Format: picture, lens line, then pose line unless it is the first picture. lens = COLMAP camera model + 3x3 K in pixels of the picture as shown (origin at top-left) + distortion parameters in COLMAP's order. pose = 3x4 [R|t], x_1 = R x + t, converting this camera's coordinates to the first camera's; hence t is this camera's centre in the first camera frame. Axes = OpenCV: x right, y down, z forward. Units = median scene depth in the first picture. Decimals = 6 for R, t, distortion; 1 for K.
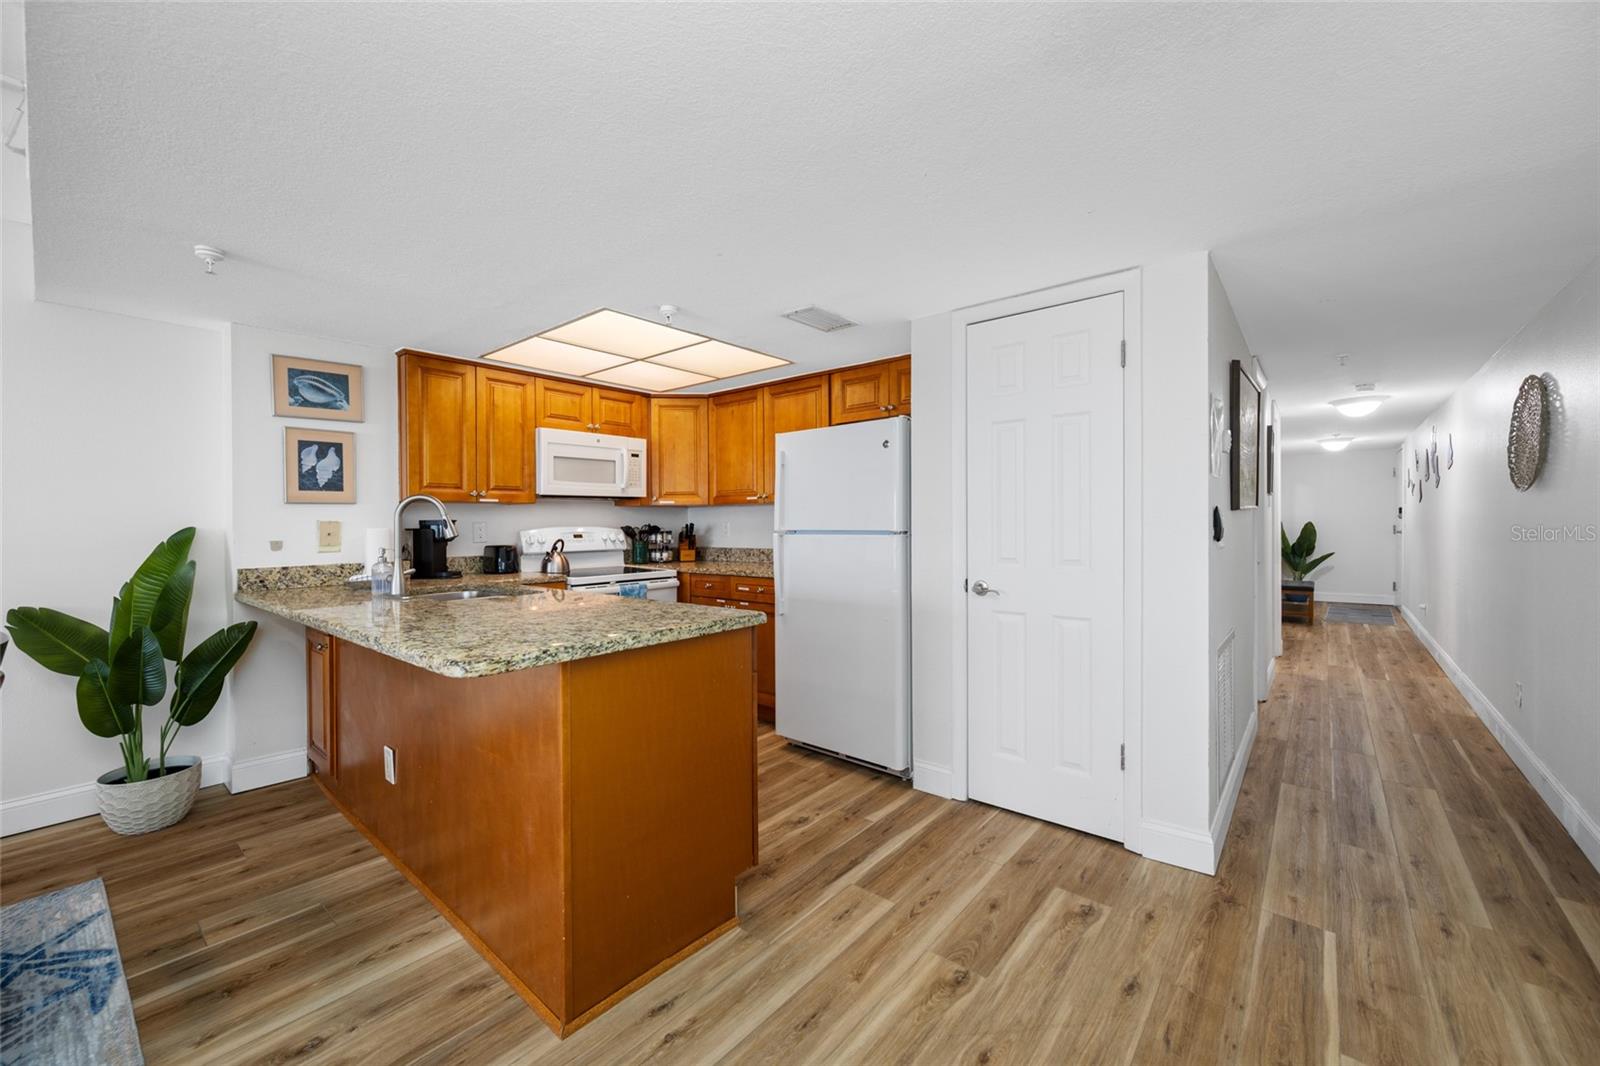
lens RADIAL K [[627.3, 0, 805.8], [0, 627.3, 528.8], [0, 0, 1]] dist [0.002090, -0.000459]
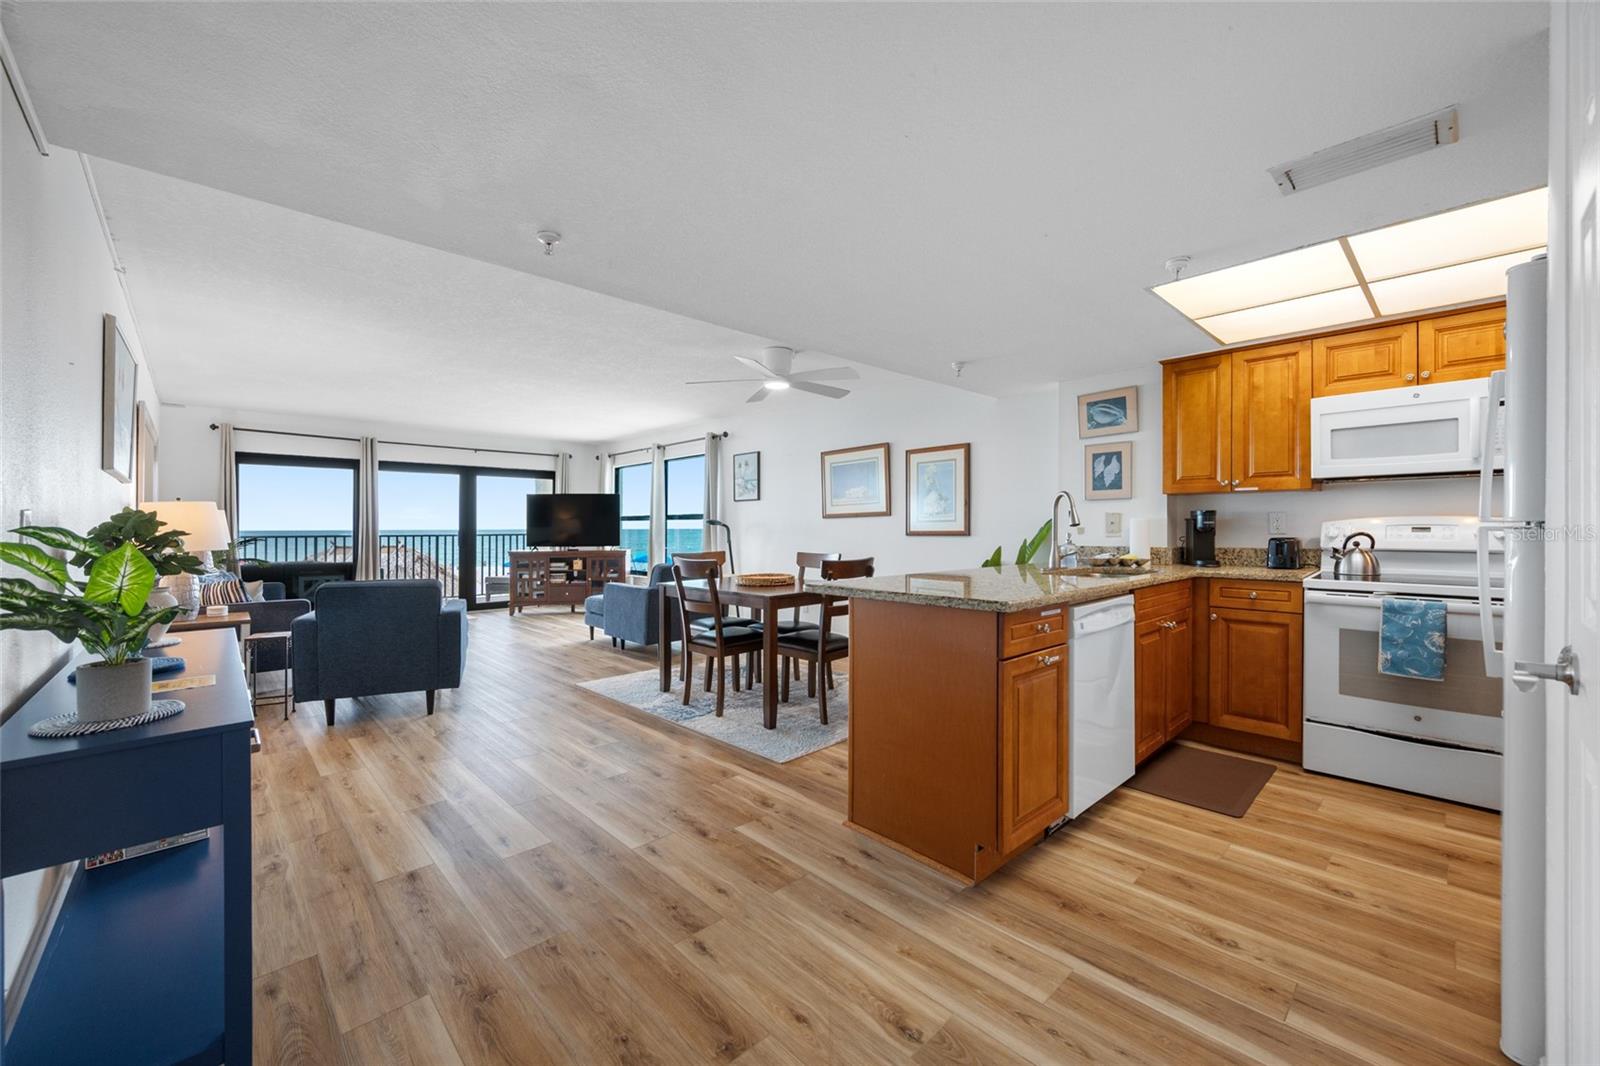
lens RADIAL K [[627.3, 0, 793.8], [0, 627.3, 534.4], [0, 0, 1]] dist [0.002090, -0.000459]
pose [[-0.118881, 0.021013, -0.992686, 0.490372], [-0.004564, 0.999754, 0.021710, 0.005158], [0.992898, 0.007112, -0.118755, 0.415466]]
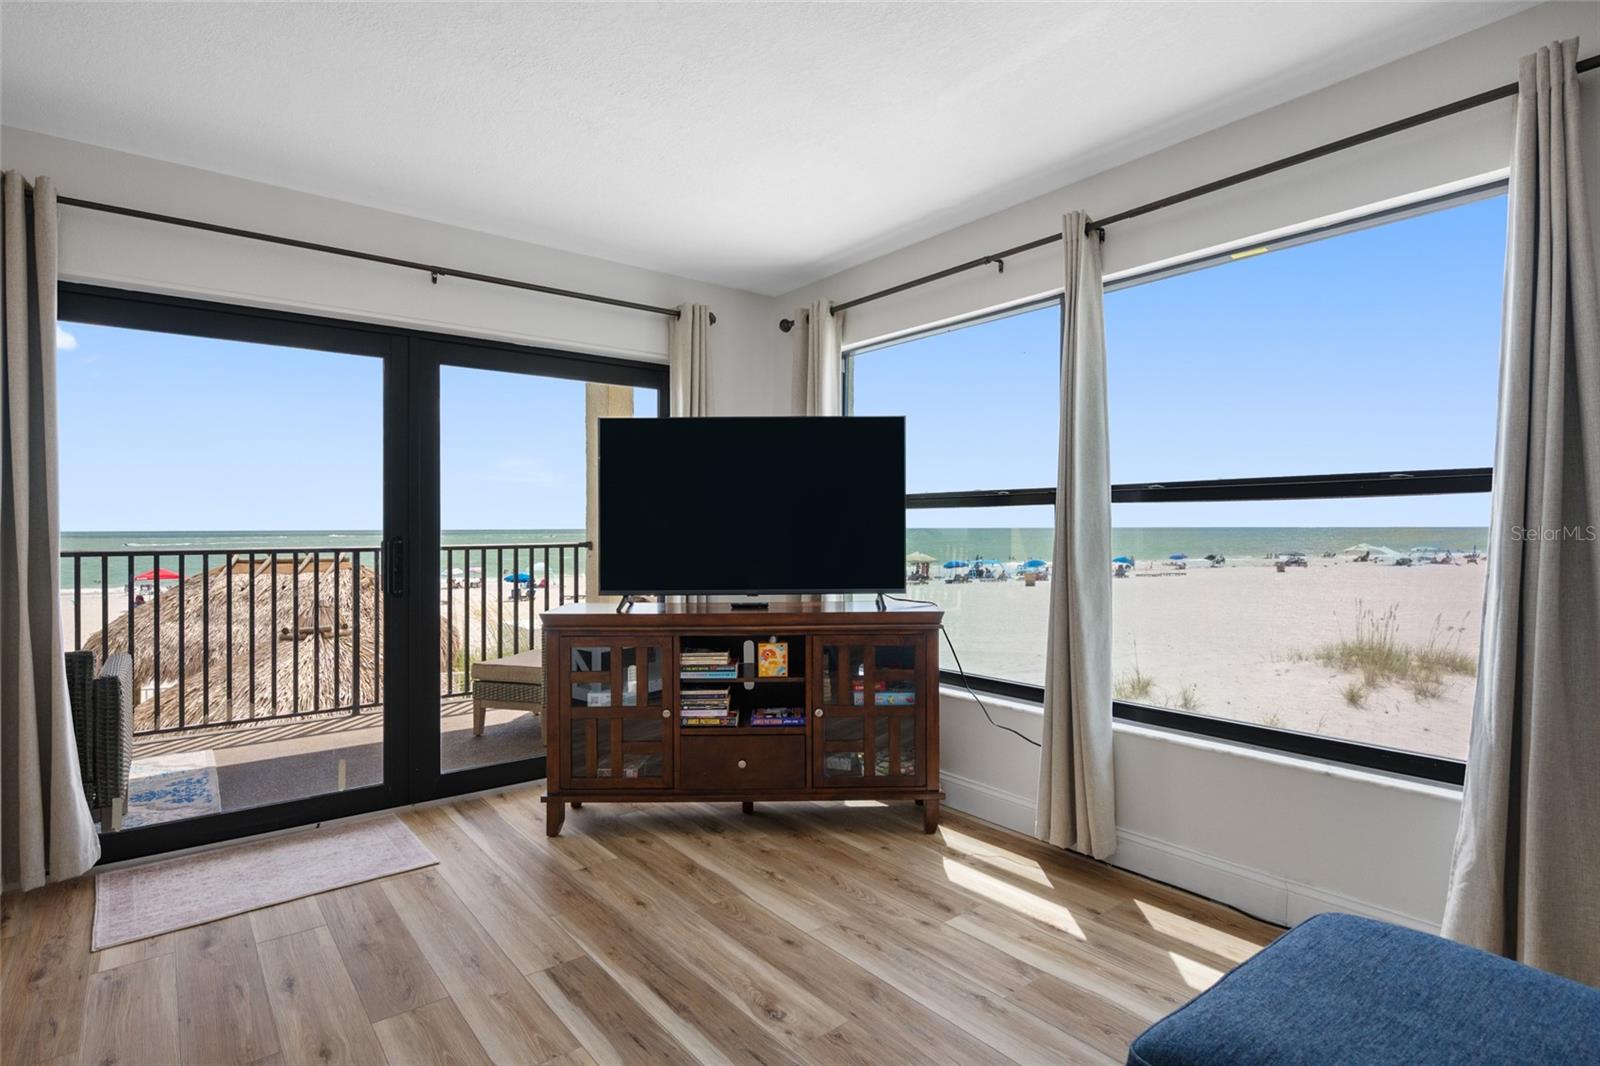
lens RADIAL K [[807.1, 0, 814.9], [0, 807.1, 530.5], [0, 0, 1]] dist [-0.003938, -0.000711]
pose [[-0.195785, 0.015421, -0.980526, -0.840637], [-0.002485, 0.999865, 0.016221, 0.019324], [0.980644, 0.005612, -0.195720, -0.413634]]
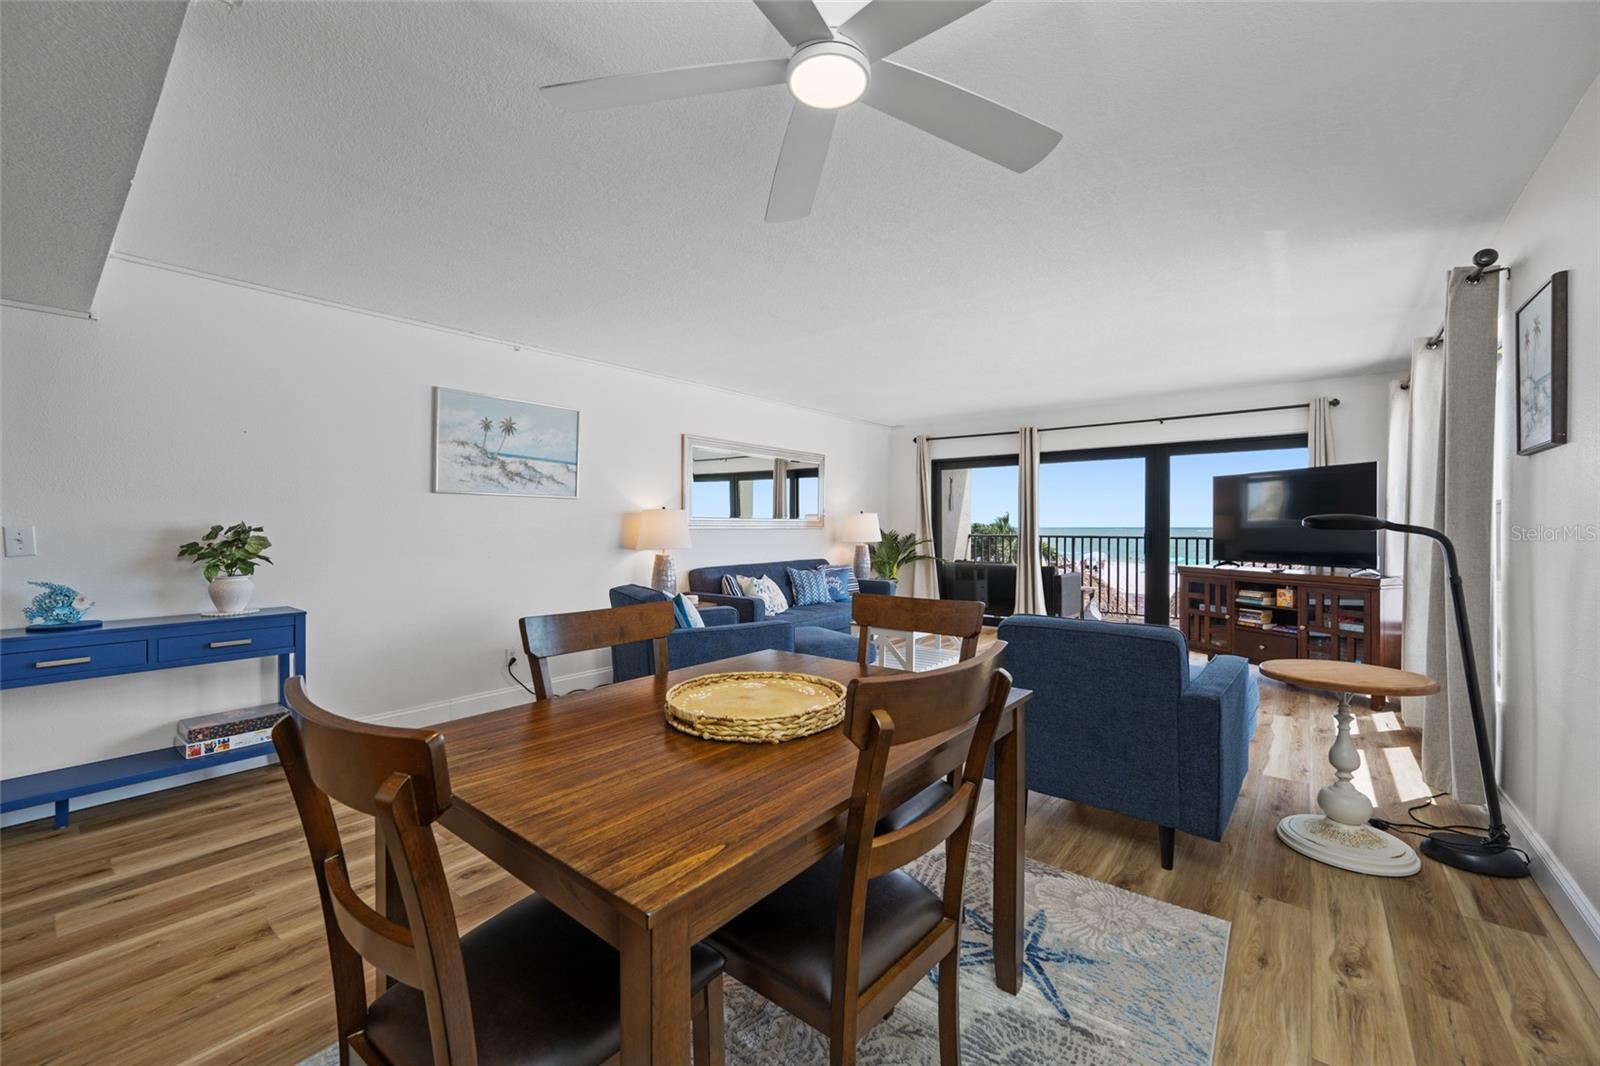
lens RADIAL K [[627.3, 0, 794.3], [0, 627.3, 530.5], [0, 0, 1]] dist [0.002090, -0.000459]
pose [[-0.999794, 0.012013, -0.016358, -0.657929], [0.011770, 0.999821, 0.014847, 0.002499], [0.016533, 0.014651, -0.999756, 0.608781]]
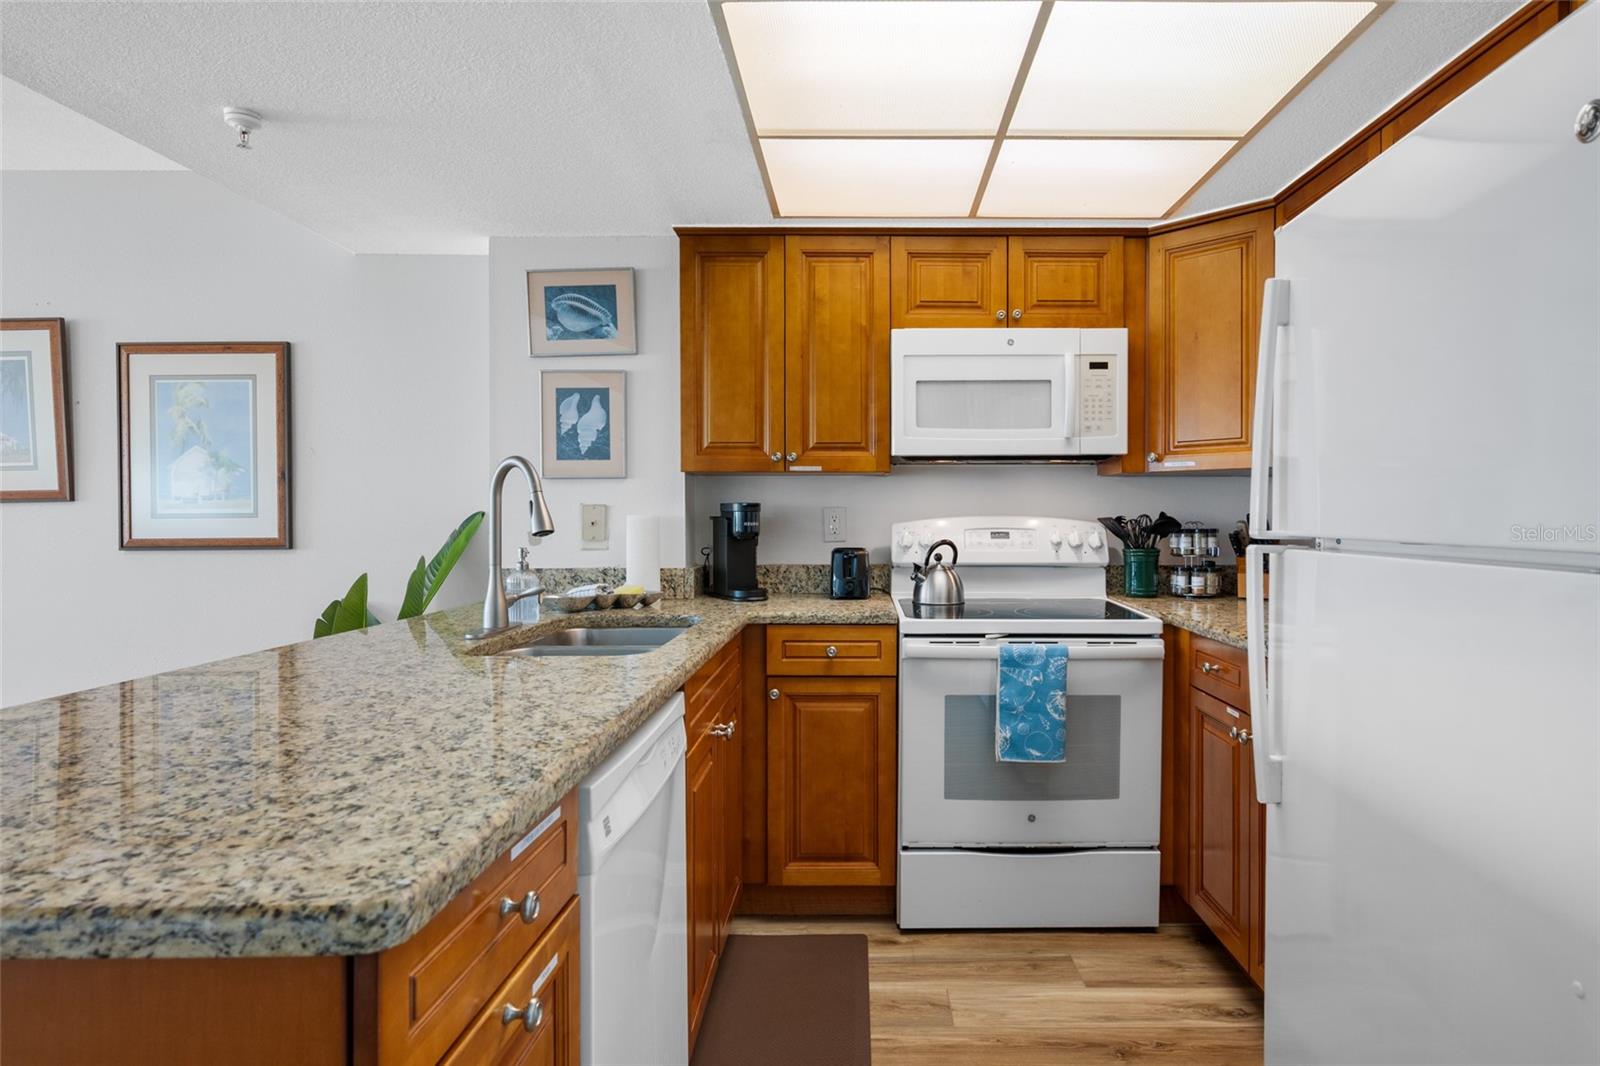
lens RADIAL K [[926.8, 0, 871.1], [0, 926.8, 523.4], [0, 0, 1]] dist [-0.005044, 0.002987]
pose [[0.640581, 0.019281, -0.767648, 0.166099], [-0.012184, 0.999814, 0.014945, -0.008534], [0.767794, -0.000220, 0.640697, 0.484851]]
